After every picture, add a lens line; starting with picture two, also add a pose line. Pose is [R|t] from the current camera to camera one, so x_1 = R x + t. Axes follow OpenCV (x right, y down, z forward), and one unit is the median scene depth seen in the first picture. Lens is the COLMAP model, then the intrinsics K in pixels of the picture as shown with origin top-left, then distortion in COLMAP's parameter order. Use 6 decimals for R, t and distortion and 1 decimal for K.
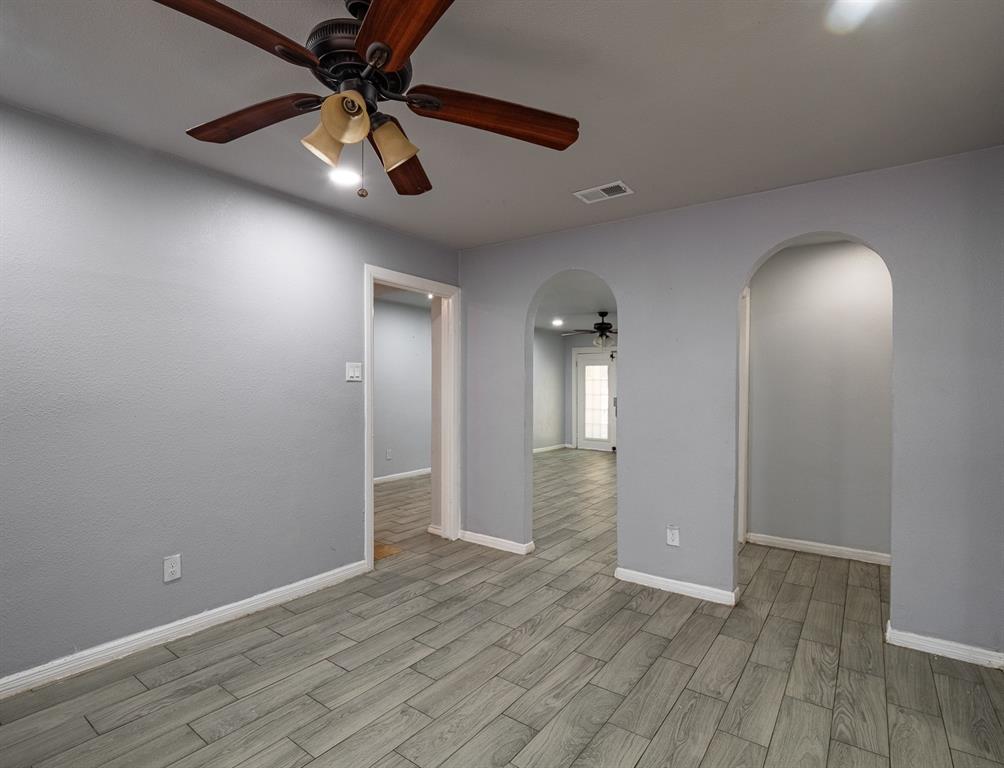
lens RADIAL K [[510.3, 0, 502.0], [0, 510.3, 384.0], [0, 0, 1]] dist [-0.013918, 0.000480]
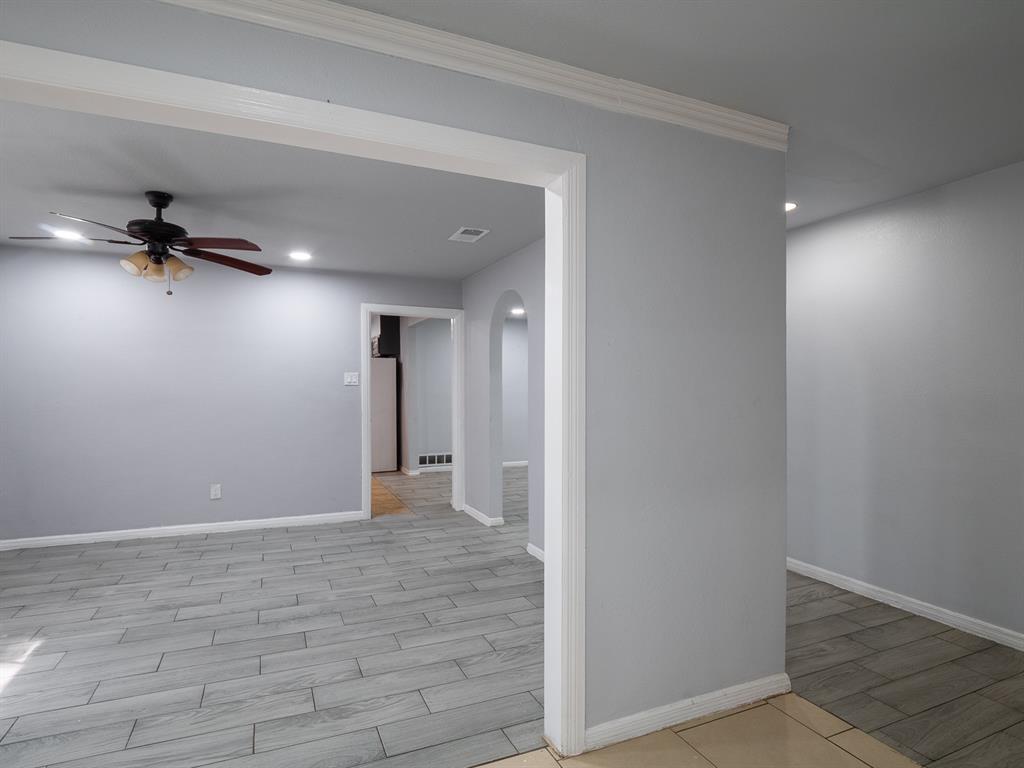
lens RADIAL K [[504.3, 0, 512.0], [0, 504.3, 384.0], [0, 0, 1]] dist [-0.004391, -0.001434]
pose [[0.878563, -0.007932, -0.477560, 0.921530], [0.007234, 0.999968, -0.003301, -0.001806], [0.477571, -0.000555, 0.878593, -0.046230]]
